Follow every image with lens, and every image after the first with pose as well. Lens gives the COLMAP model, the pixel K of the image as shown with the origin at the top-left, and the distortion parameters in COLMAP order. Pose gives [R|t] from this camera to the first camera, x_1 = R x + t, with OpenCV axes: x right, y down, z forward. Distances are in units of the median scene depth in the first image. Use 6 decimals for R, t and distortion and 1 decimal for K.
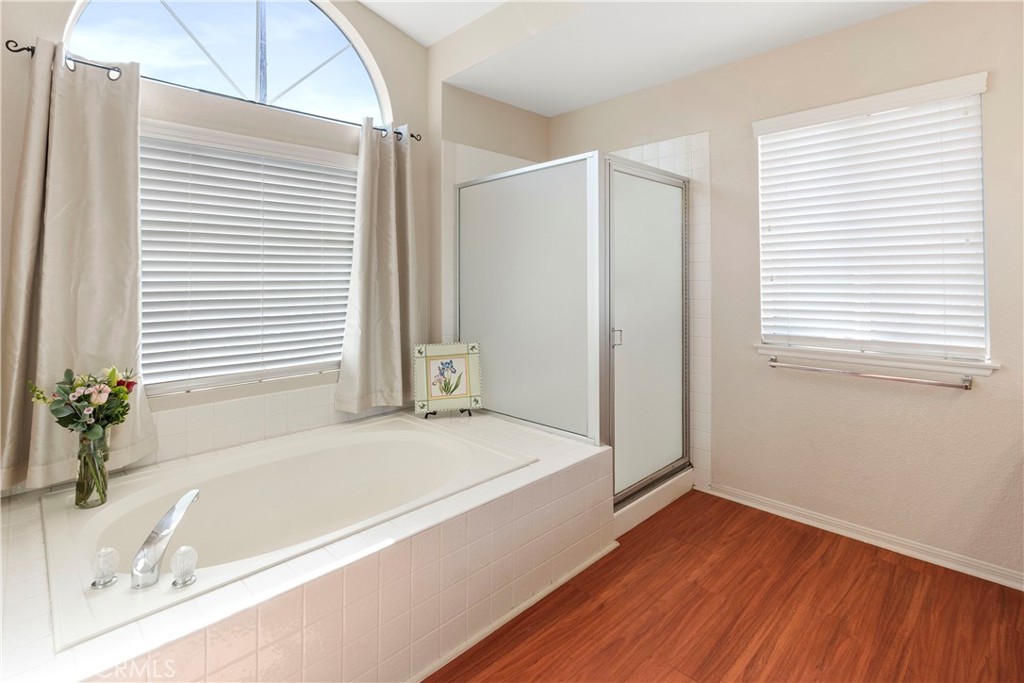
lens RADIAL K [[479.9, 0, 514.1], [0, 479.9, 317.2], [0, 0, 1]] dist [-0.003209, -0.000537]
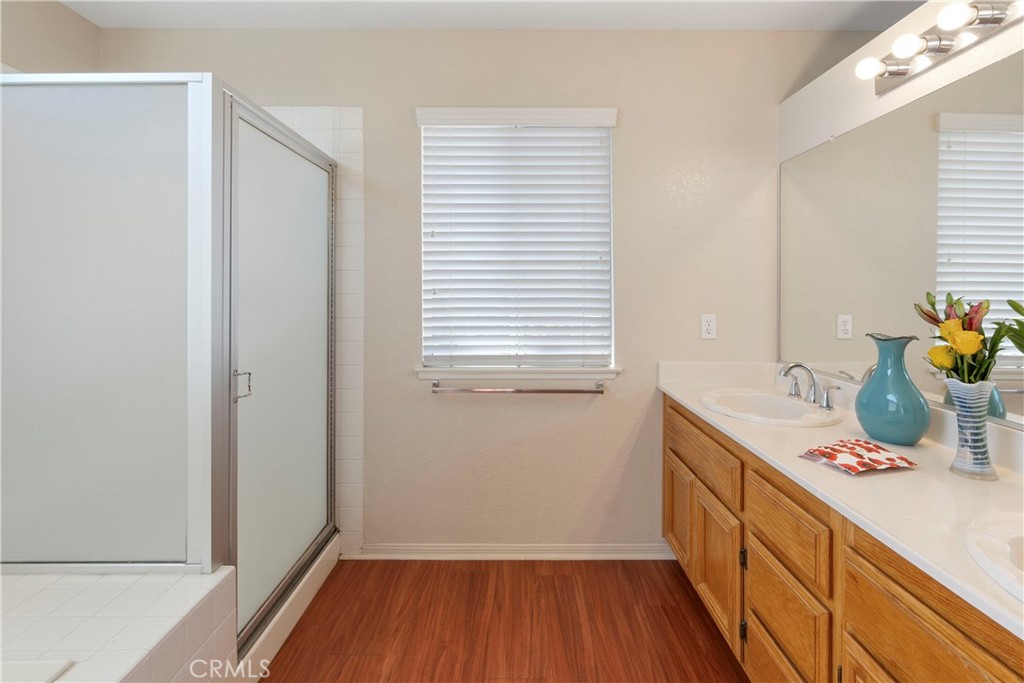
lens RADIAL K [[480.2, 0, 512.5], [0, 480.2, 289.7], [0, 0, 1]] dist [-0.004140, -0.000058]
pose [[0.701230, 0.007052, 0.712900, 0.014673], [0.051446, 0.996844, -0.060465, -0.024888], [-0.711076, 0.079075, 0.698654, 0.295936]]
